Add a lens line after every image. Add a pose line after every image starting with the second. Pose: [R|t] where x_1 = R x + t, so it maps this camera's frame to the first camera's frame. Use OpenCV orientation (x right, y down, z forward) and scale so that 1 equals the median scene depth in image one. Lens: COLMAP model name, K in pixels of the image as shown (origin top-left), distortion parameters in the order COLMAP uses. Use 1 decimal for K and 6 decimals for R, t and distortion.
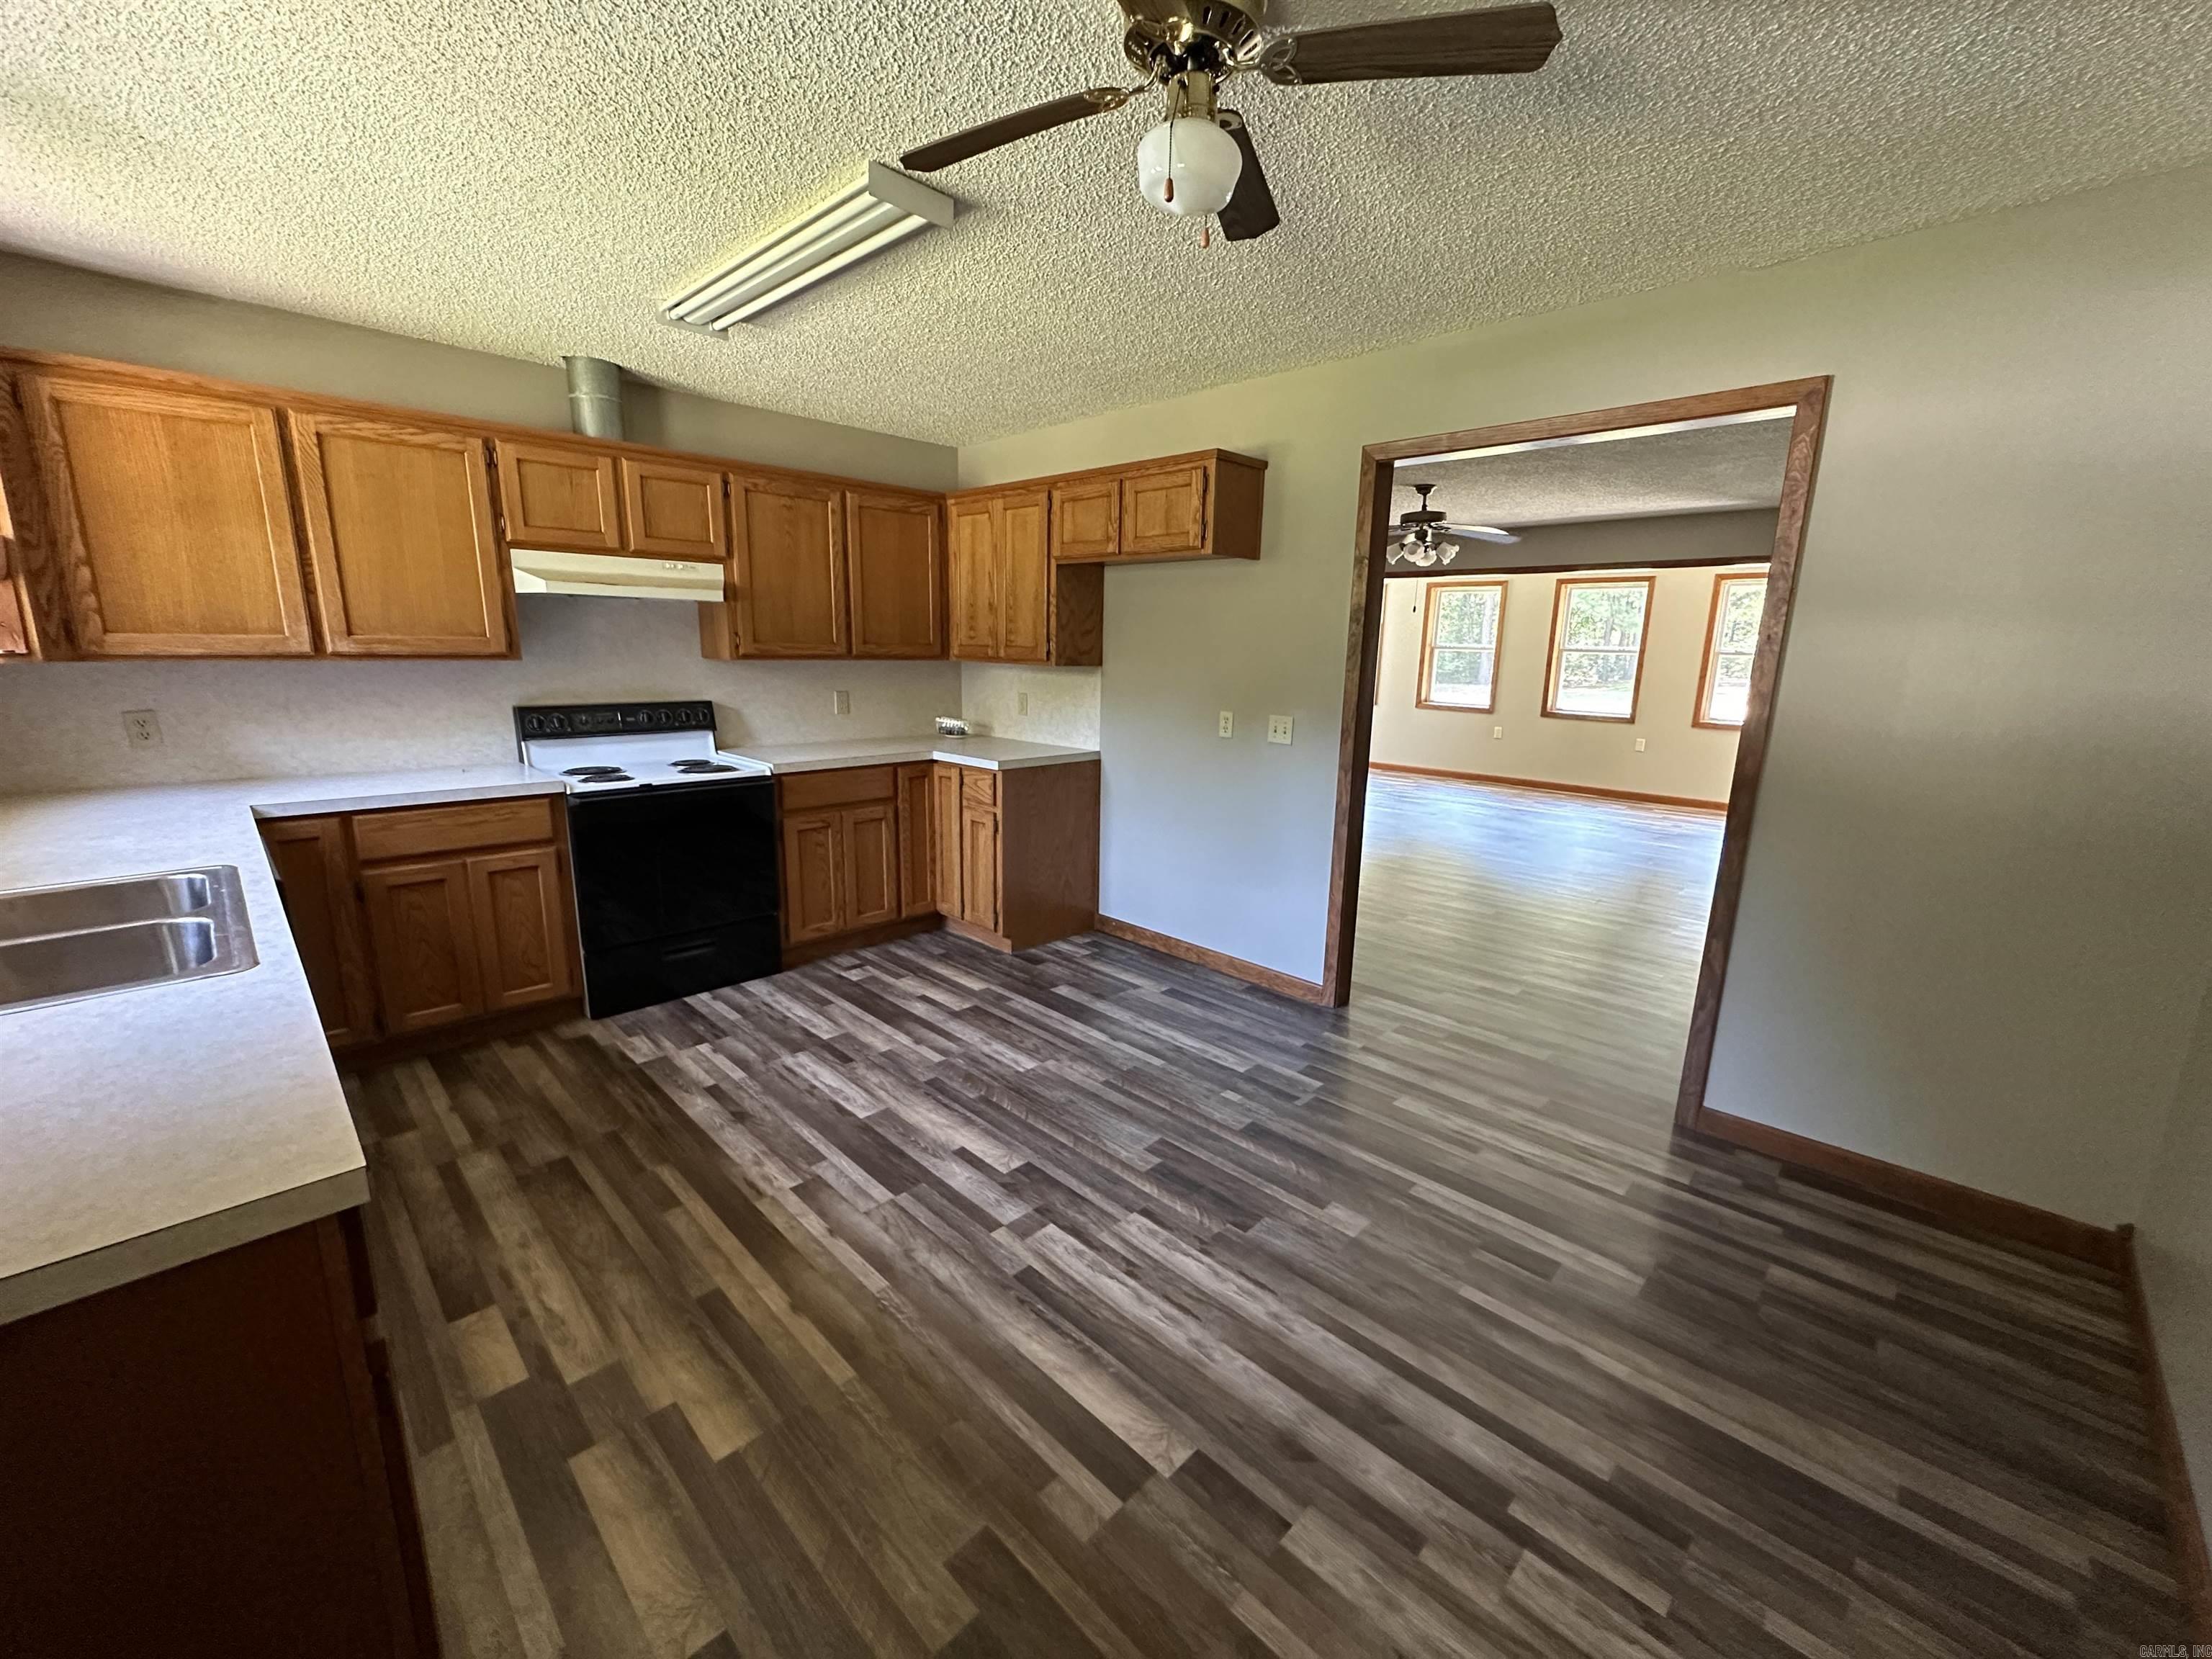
lens RADIAL K [[881.4, 0, 1100.8], [0, 881.4, 830.3], [0, 0, 1]] dist [-0.002701, 0.000535]
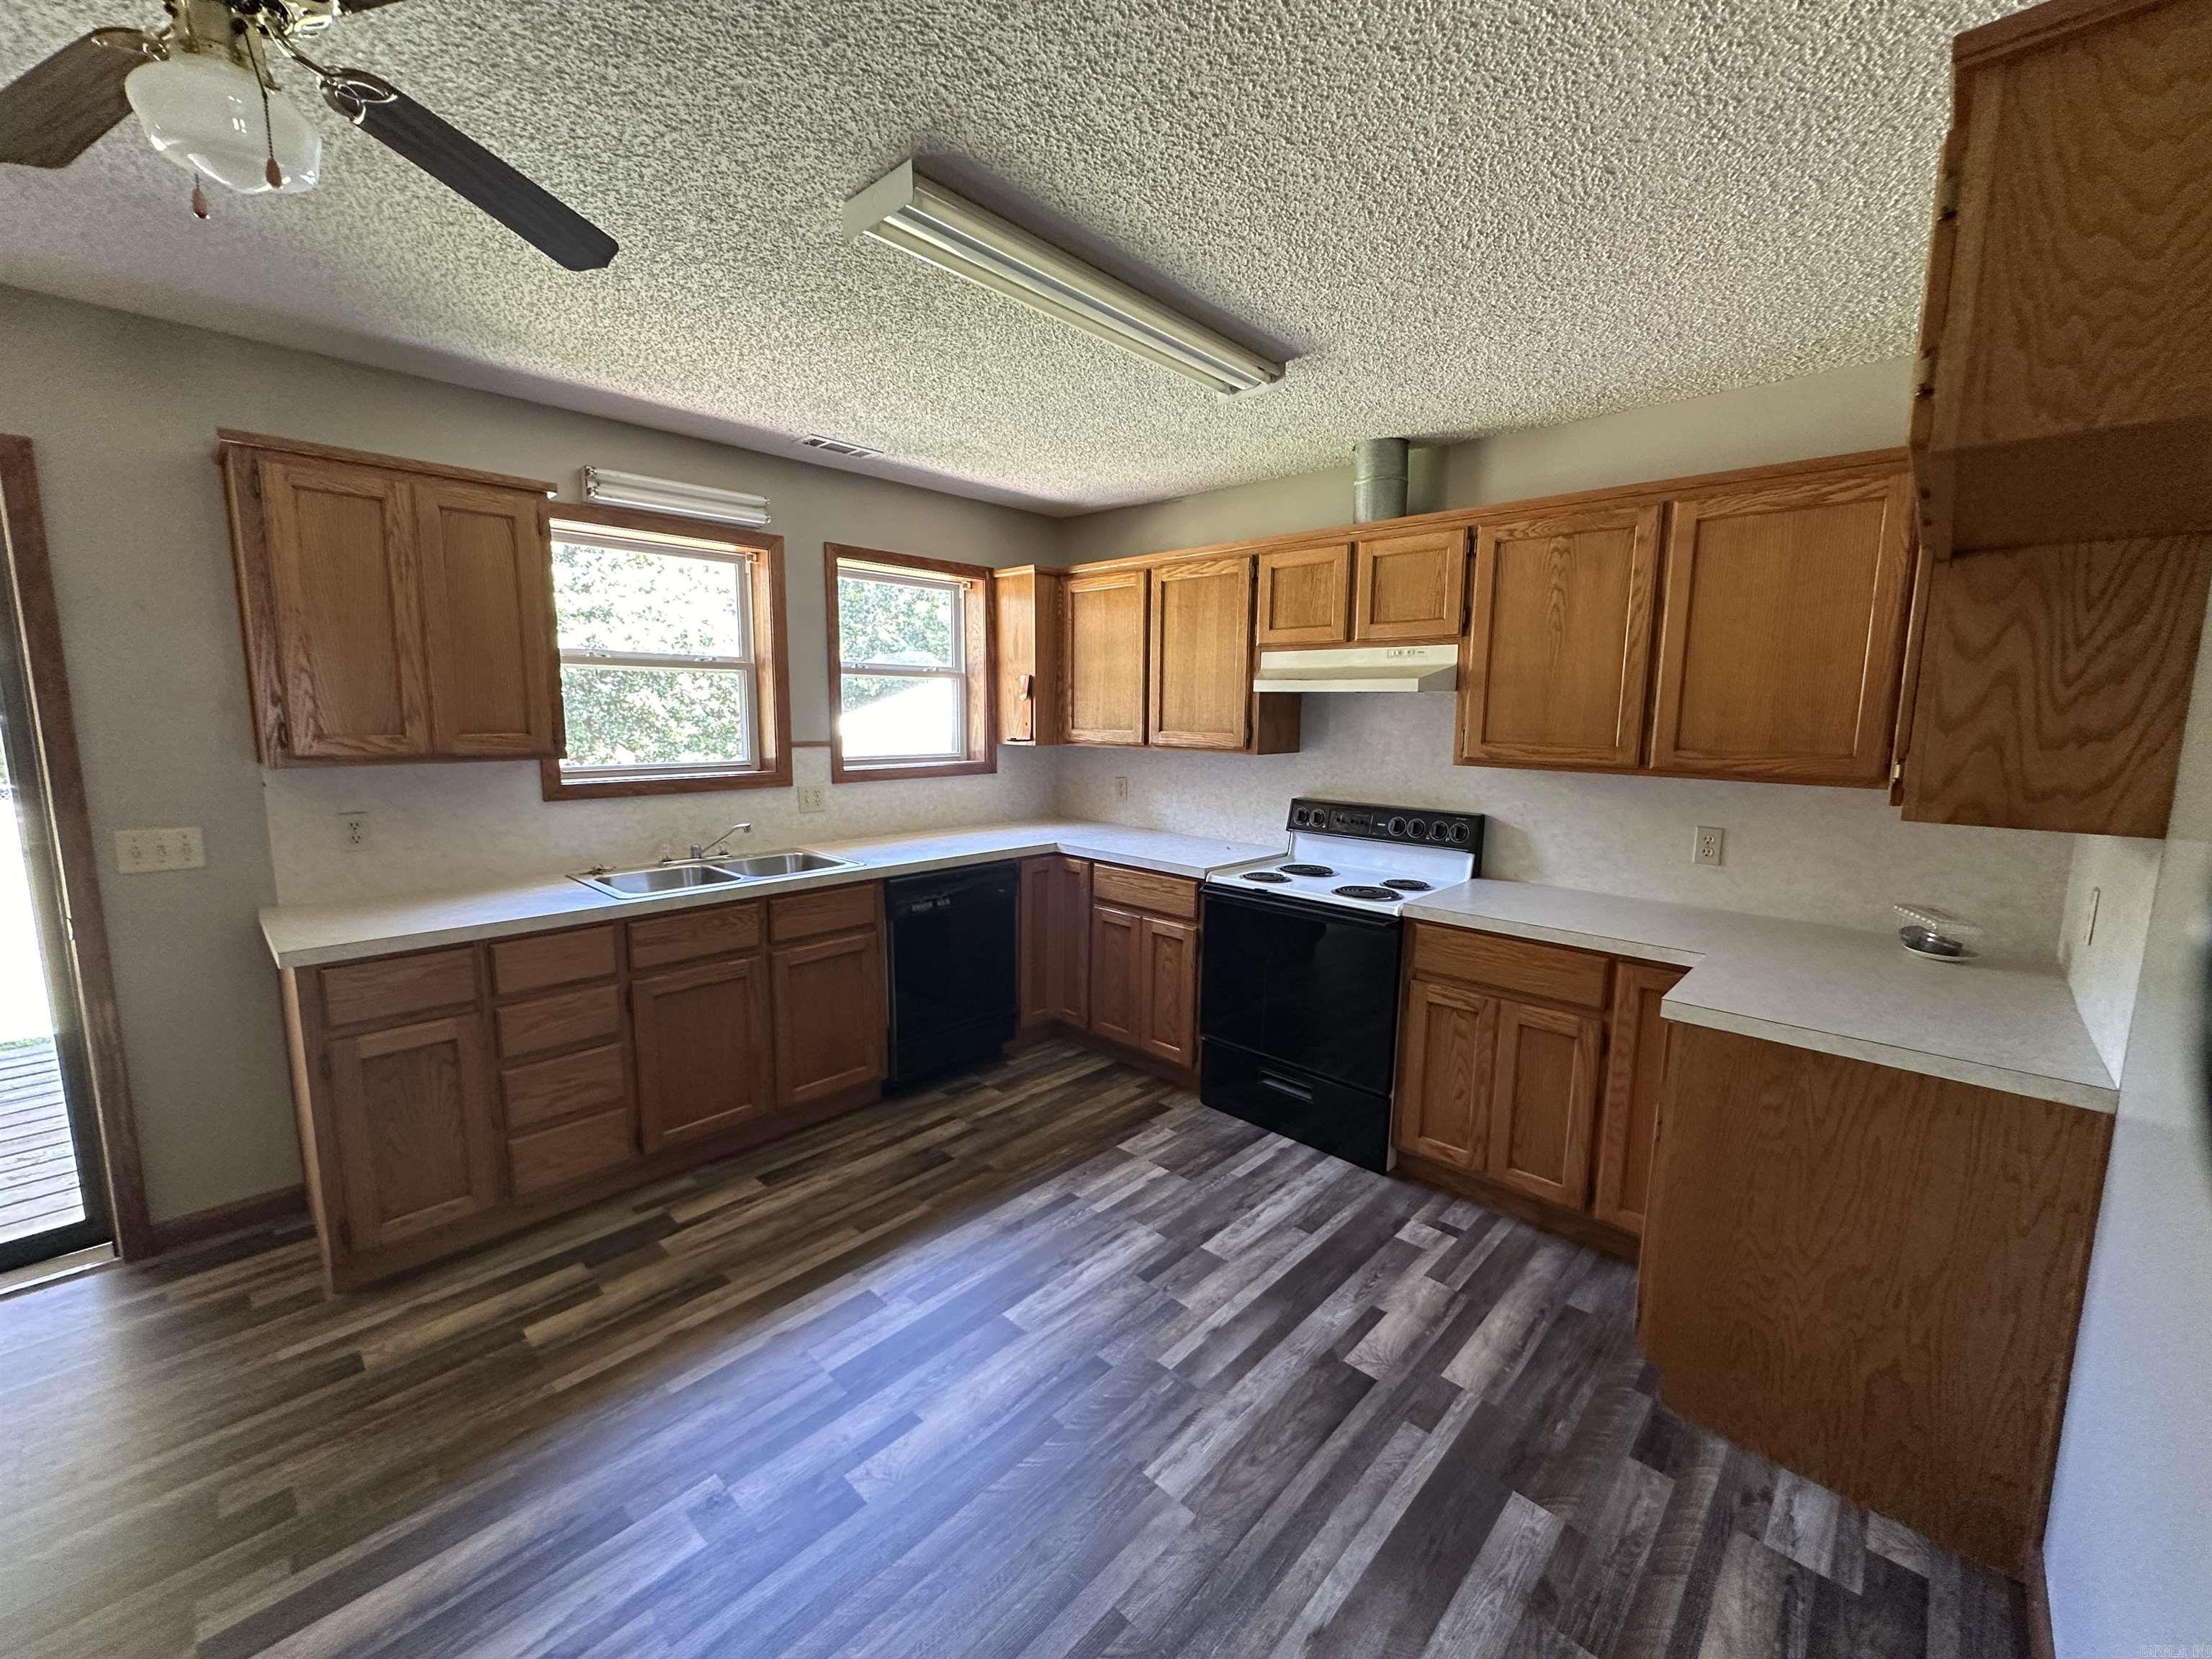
lens RADIAL K [[881.4, 0, 1100.8], [0, 881.4, 830.3], [0, 0, 1]] dist [-0.002701, 0.000535]
pose [[0.022080, 0.118661, -0.992689, 0.391328], [-0.218687, 0.969459, 0.111020, -0.176464], [0.975545, 0.214637, 0.047356, 0.761898]]
